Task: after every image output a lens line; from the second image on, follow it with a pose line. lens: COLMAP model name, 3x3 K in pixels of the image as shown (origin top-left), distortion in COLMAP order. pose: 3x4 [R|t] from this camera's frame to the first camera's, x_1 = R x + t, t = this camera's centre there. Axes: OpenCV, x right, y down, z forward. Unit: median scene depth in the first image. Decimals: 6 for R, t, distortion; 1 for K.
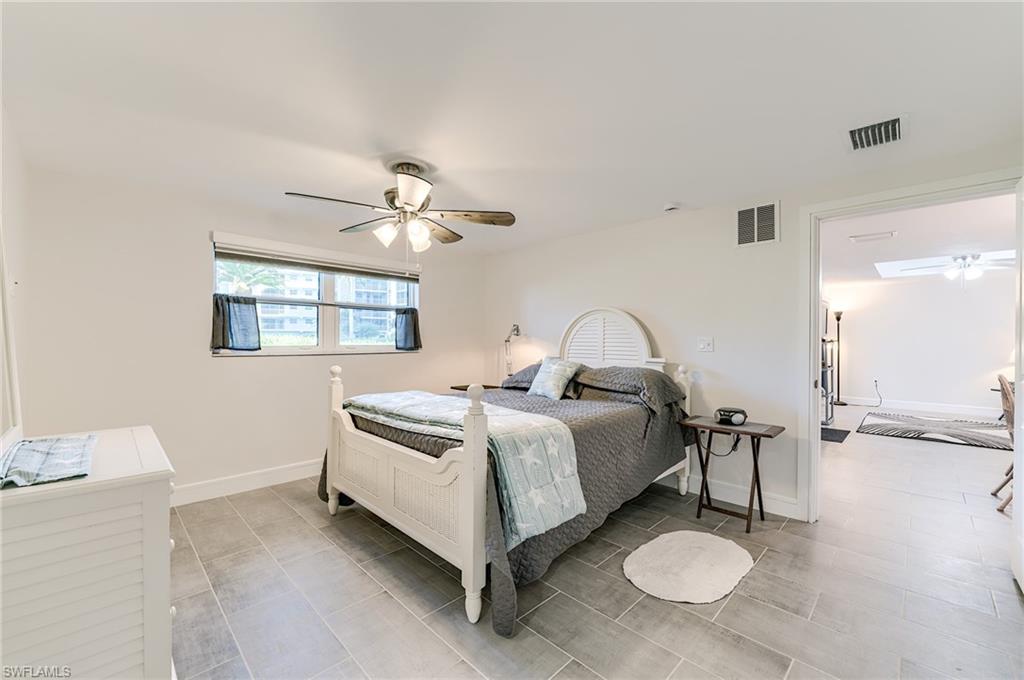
lens RADIAL K [[411.0, 0, 512.5], [0, 411.0, 338.5], [0, 0, 1]] dist [-0.007230, -0.001510]
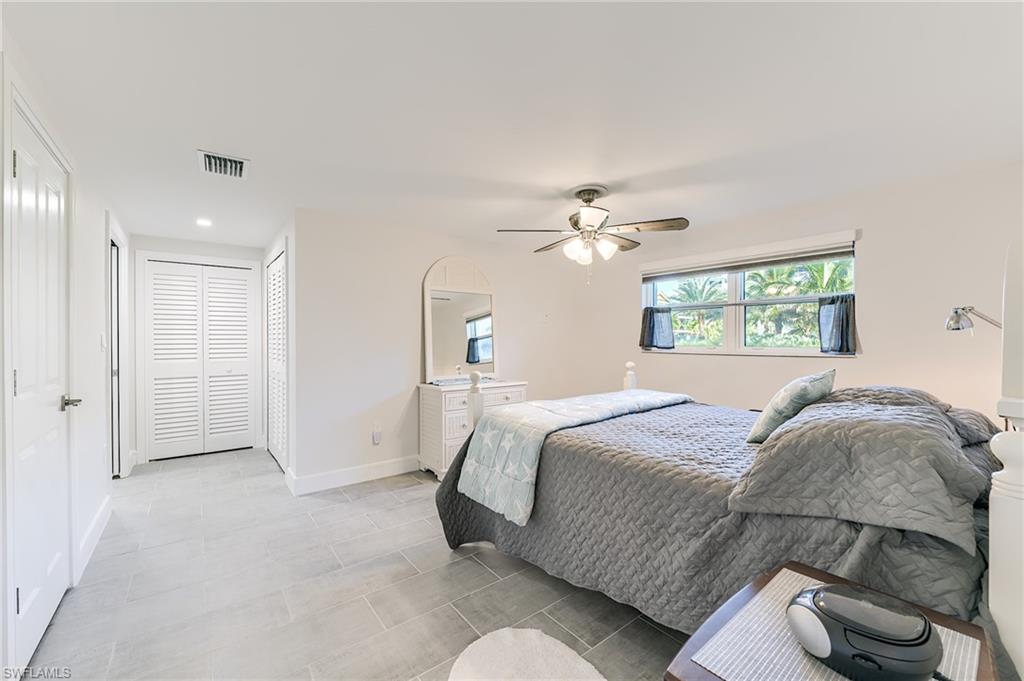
lens RADIAL K [[411.0, 0, 517.9], [0, 411.0, 341.0], [0, 0, 1]] dist [-0.007230, -0.001510]
pose [[-0.119135, -0.002399, -0.992875, 0.704665], [0.006072, 0.999977, -0.003144, 0.006246], [0.992859, -0.006403, -0.119118, 0.713226]]
